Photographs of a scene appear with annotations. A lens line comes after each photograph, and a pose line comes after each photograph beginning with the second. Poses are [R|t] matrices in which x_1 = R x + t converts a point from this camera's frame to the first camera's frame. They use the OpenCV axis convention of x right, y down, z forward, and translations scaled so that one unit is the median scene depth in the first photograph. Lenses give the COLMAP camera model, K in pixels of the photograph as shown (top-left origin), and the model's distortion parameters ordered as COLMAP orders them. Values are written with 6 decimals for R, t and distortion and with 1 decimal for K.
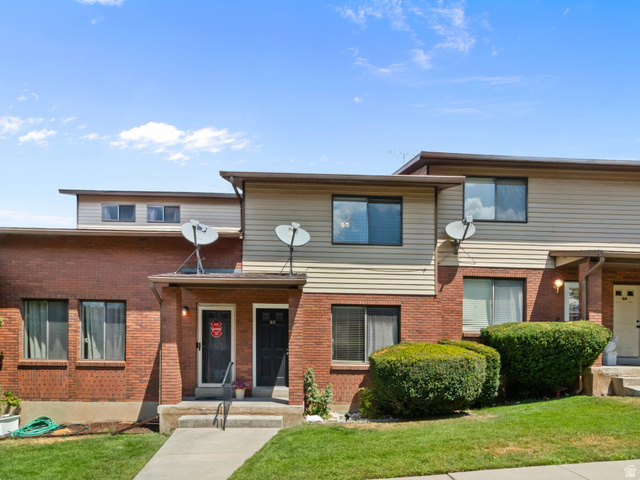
lens RADIAL K [[294.3, 0, 320.2], [0, 294.3, 281.4], [0, 0, 1]] dist [0.000015, 0.000139]
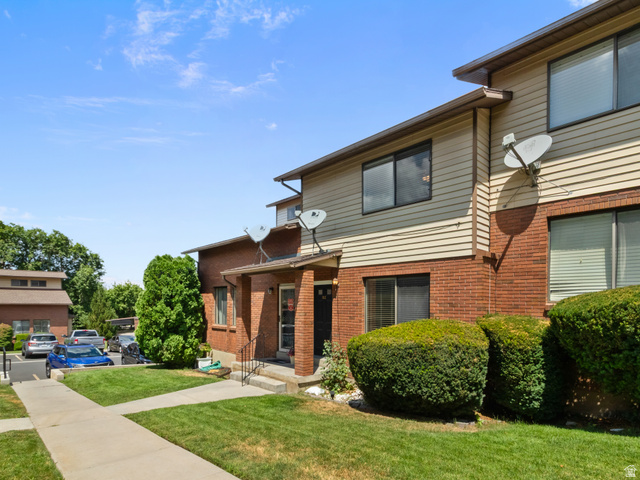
lens RADIAL K [[294.3, 0, 320.0], [0, 294.3, 240.0], [0, 0, 1]] dist [0.000175, -0.000060]
pose [[0.730664, -0.158349, -0.664120, 0.590912], [0.150477, 0.986162, -0.069580, 0.001339], [0.665948, -0.049095, 0.744381, 0.178943]]
